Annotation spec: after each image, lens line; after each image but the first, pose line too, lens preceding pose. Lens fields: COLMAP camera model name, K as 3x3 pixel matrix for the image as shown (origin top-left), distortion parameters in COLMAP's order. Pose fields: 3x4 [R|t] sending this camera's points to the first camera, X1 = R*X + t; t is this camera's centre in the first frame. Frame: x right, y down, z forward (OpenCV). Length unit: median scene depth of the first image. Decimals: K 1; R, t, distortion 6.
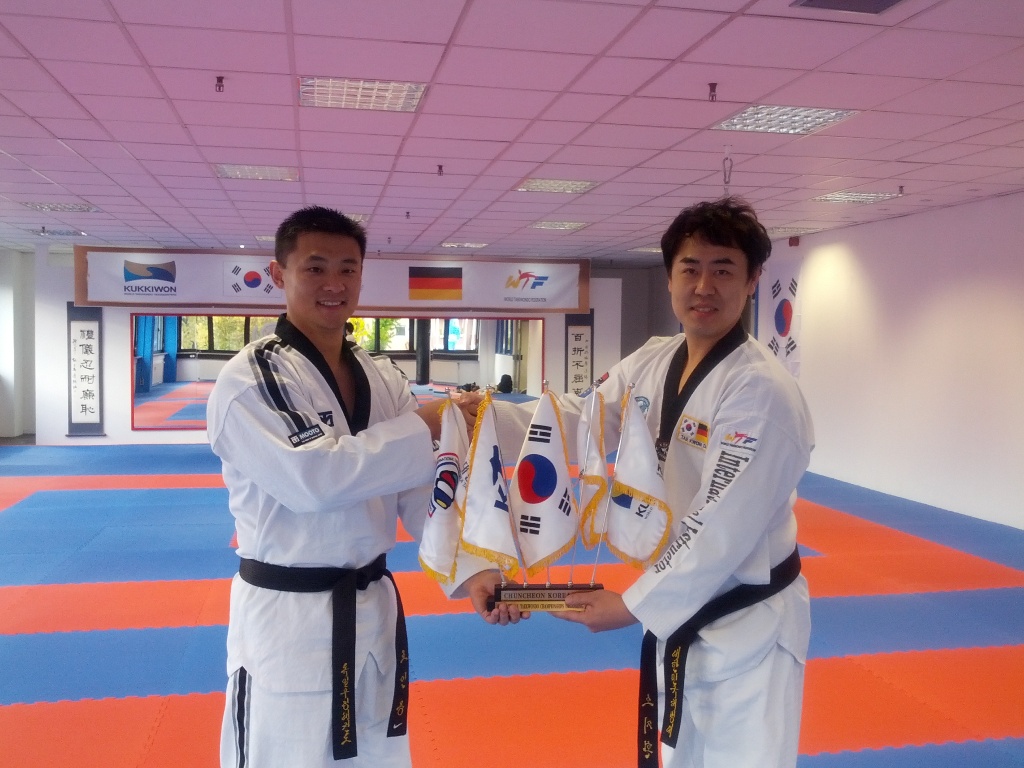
lens RADIAL K [[1008.3, 0, 524.6], [0, 1008.3, 382.4], [0, 0, 1]] dist [0.116839, -0.365970]
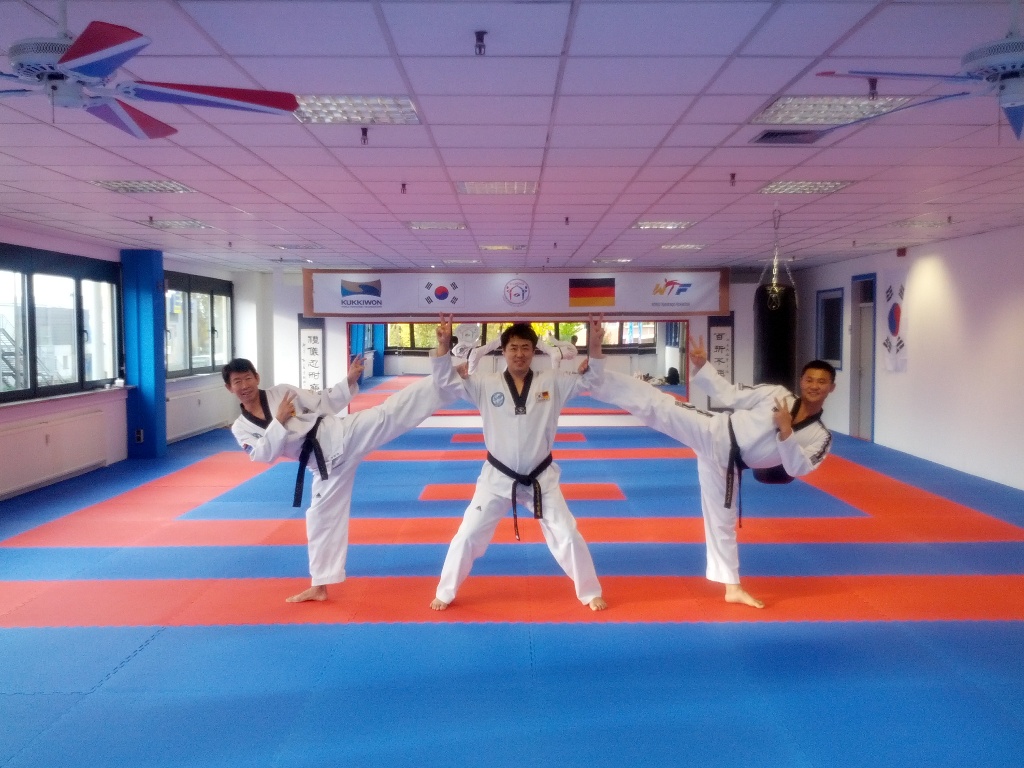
lens RADIAL K [[998.7, 0, 523.7], [0, 998.7, 383.7], [0, 0, 1]] dist [0.125639, -0.376842]
pose [[0.981541, -0.001580, -0.191245, 0.057853], [0.003466, 0.999949, 0.009531, -0.004009], [0.191220, -0.010018, 0.981496, -0.157704]]
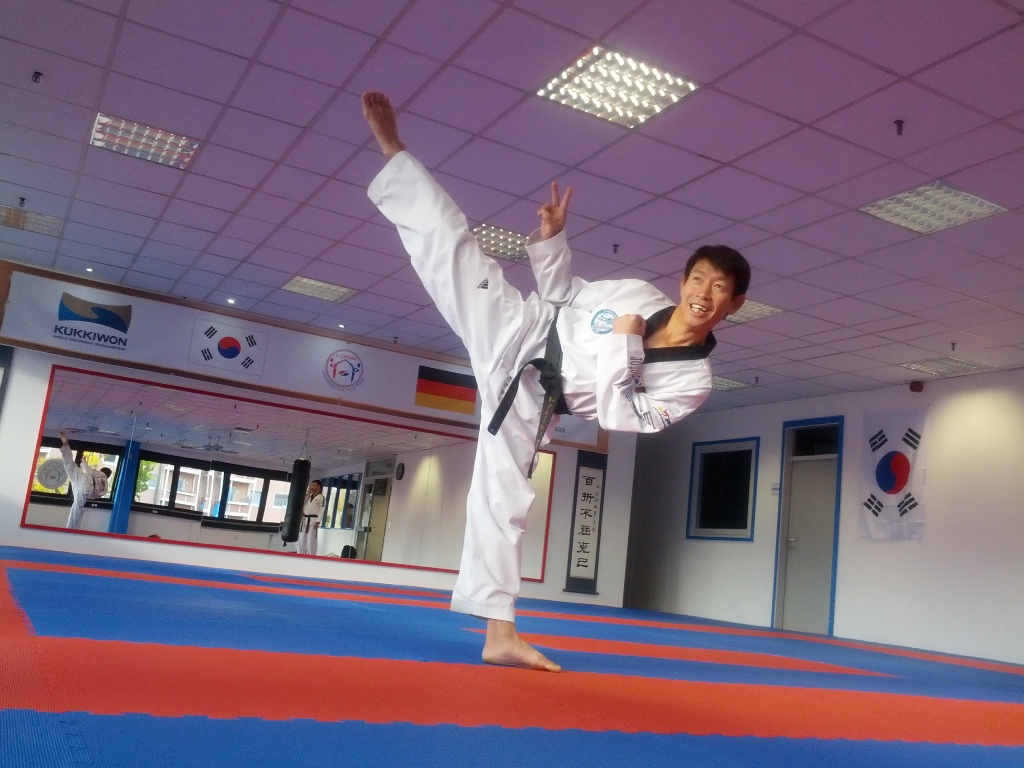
lens RADIAL K [[1008.3, 0, 524.6], [0, 1008.3, 382.4], [0, 0, 1]] dist [0.116839, -0.365970]
pose [[0.952927, 0.150152, 0.263408, -0.257454], [-0.090765, 0.970195, -0.224687, 0.077274], [-0.289295, 0.190202, 0.938153, 0.226100]]
